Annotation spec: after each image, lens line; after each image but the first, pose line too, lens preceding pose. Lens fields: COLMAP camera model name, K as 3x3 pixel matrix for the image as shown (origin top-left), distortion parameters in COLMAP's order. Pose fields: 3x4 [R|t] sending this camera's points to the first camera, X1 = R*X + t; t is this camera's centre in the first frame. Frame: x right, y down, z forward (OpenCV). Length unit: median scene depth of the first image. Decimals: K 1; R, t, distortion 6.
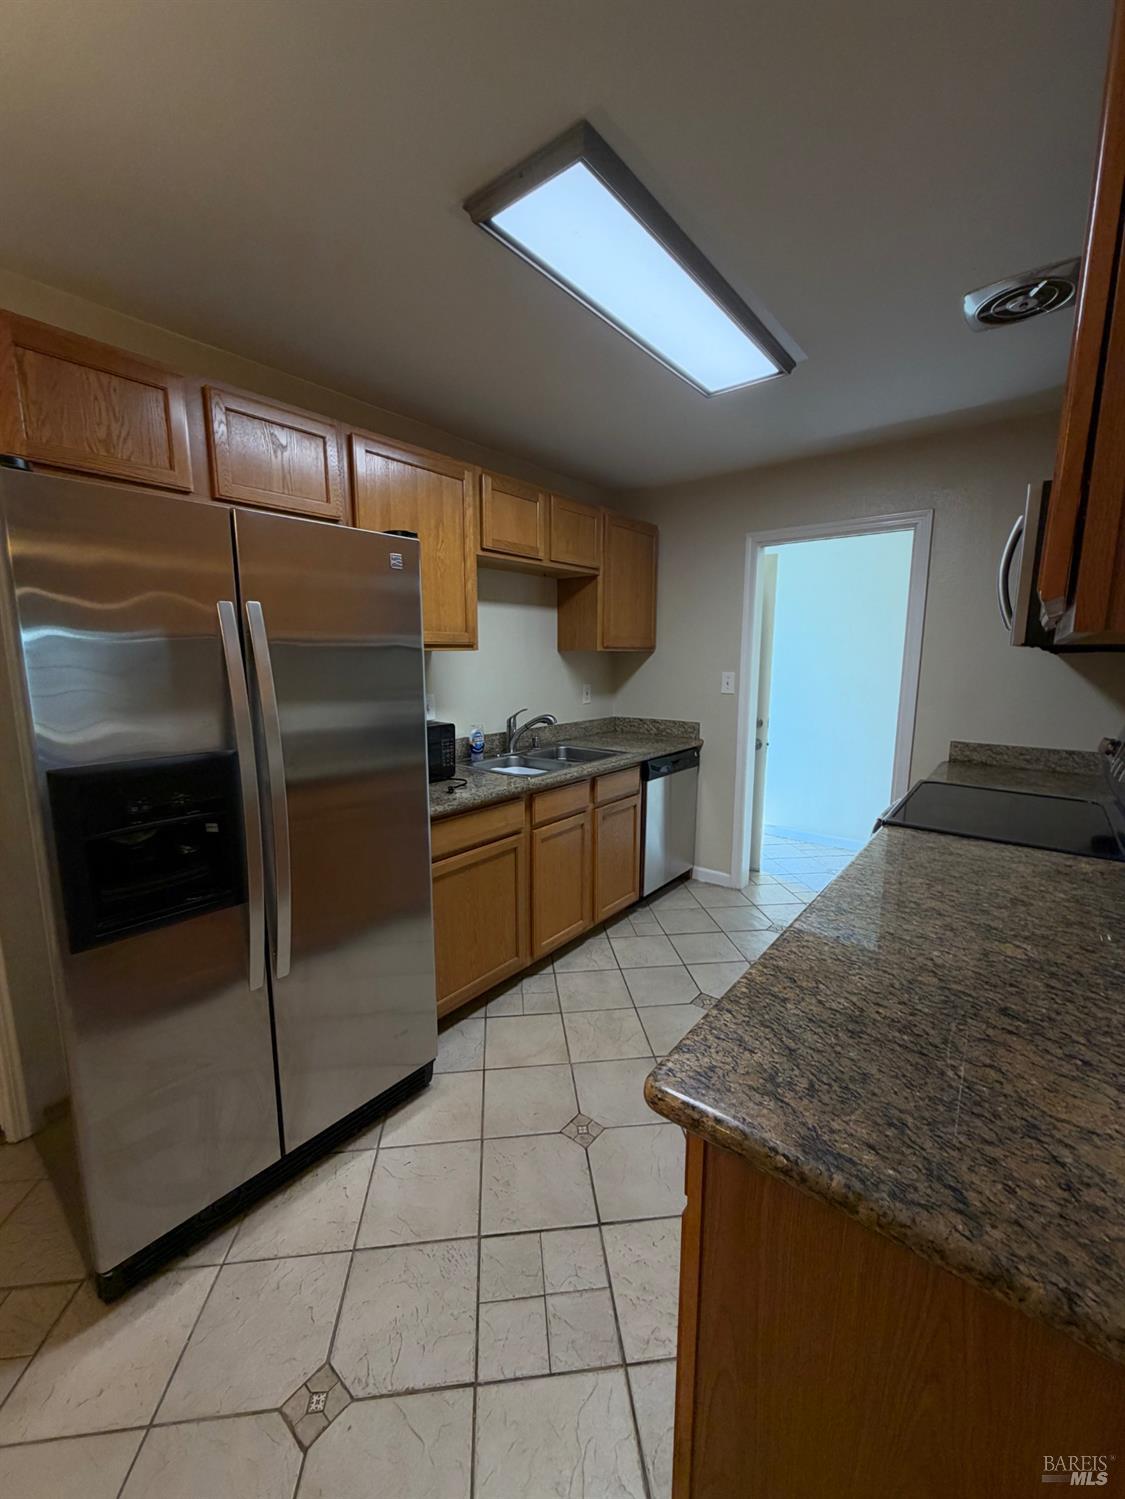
lens RADIAL K [[601.3, 0, 562.5], [0, 601.3, 749.5], [0, 0, 1]] dist [0.001871, 0.000108]
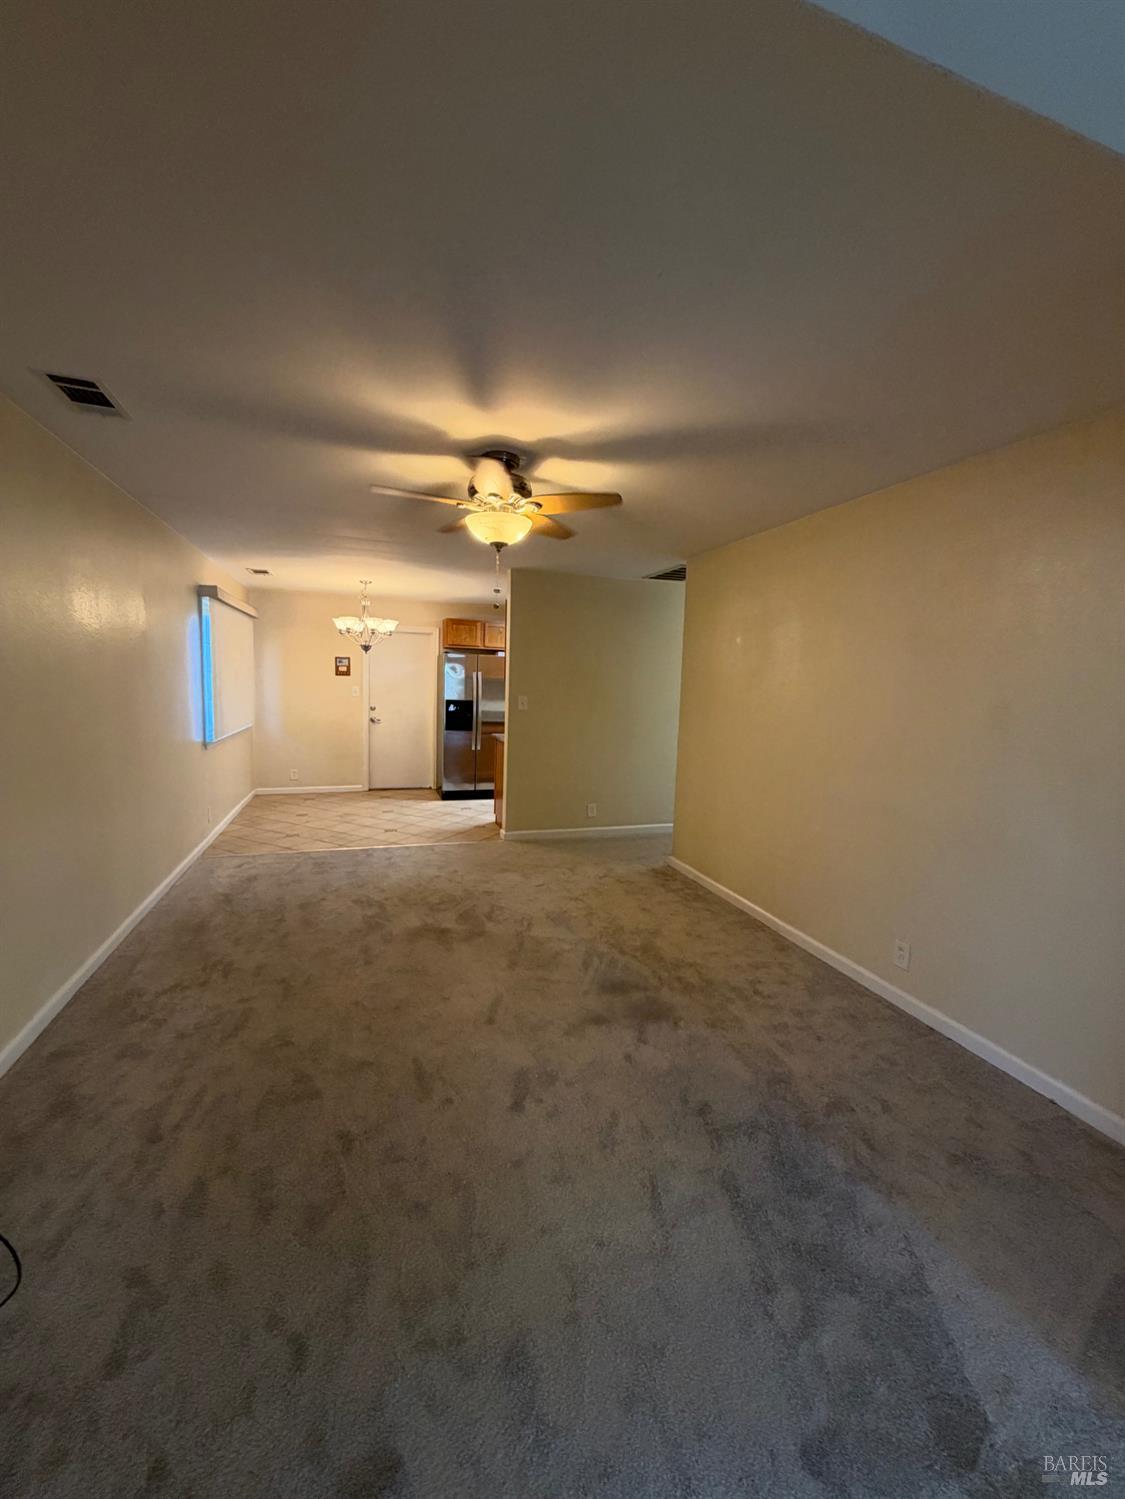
lens RADIAL K [[601.3, 0, 562.5], [0, 601.3, 749.5], [0, 0, 1]] dist [0.001871, 0.000108]
pose [[0.840690, 0.086561, -0.534554, 1.635181], [-0.117676, 0.992754, -0.024312, 0.255890], [0.528576, 0.083343, 0.844785, -1.654471]]
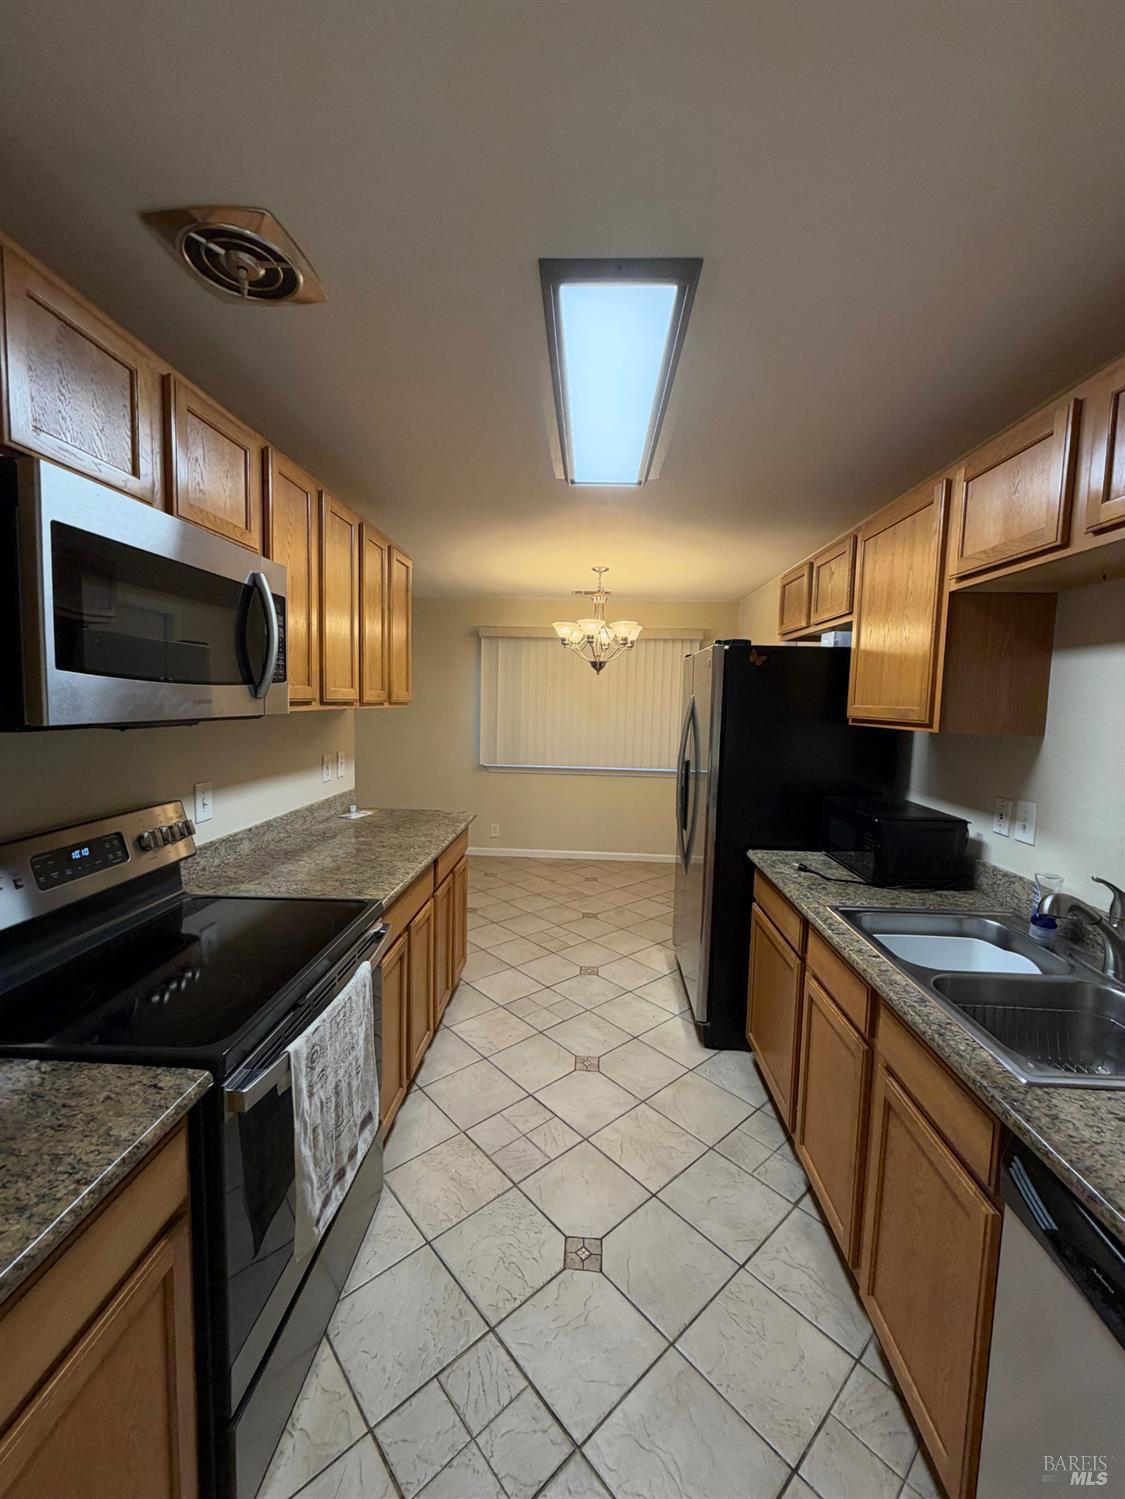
lens RADIAL K [[601.3, 0, 562.5], [0, 601.3, 749.5], [0, 0, 1]] dist [0.001871, 0.000108]
pose [[-0.814070, 0.028891, -0.580048, 0.625981], [-0.118733, 0.969388, 0.214919, -0.257211], [0.568500, 0.243830, -0.785719, 1.371554]]
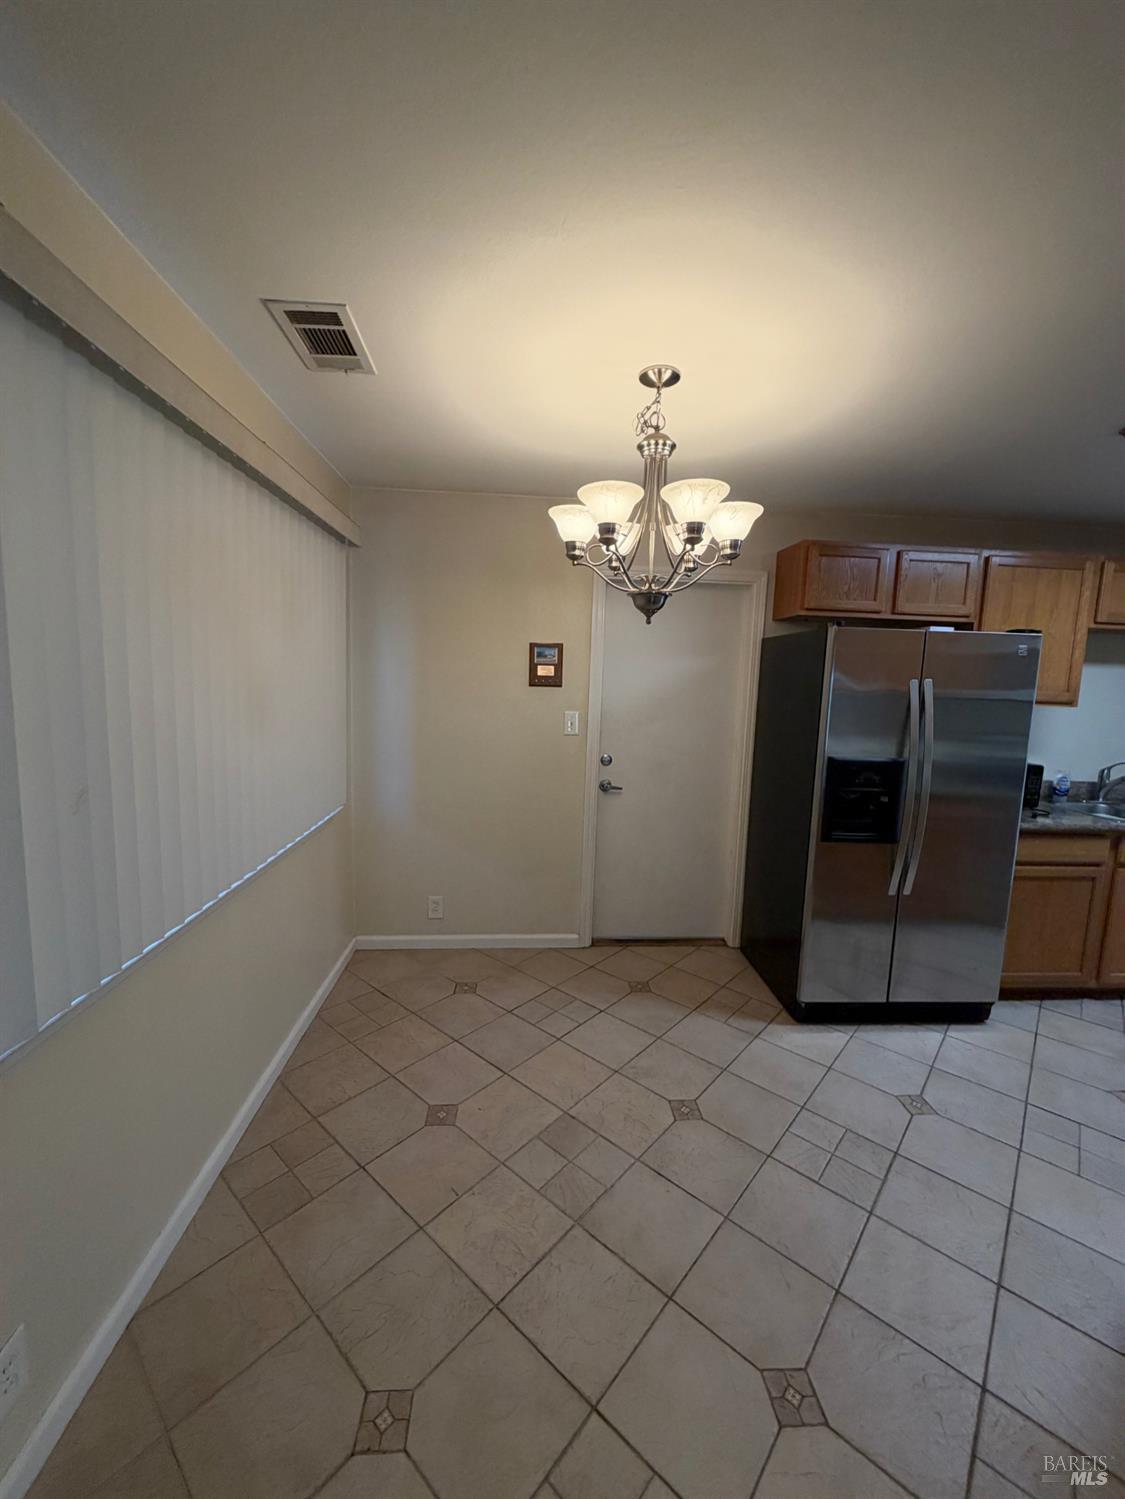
lens RADIAL K [[601.3, 0, 562.5], [0, 601.3, 749.5], [0, 0, 1]] dist [0.001871, 0.000108]
pose [[0.679617, 0.107204, -0.725691, 0.042603], [-0.148154, 0.988937, 0.007345, 0.063446], [0.718450, 0.102522, 0.687981, -0.571635]]
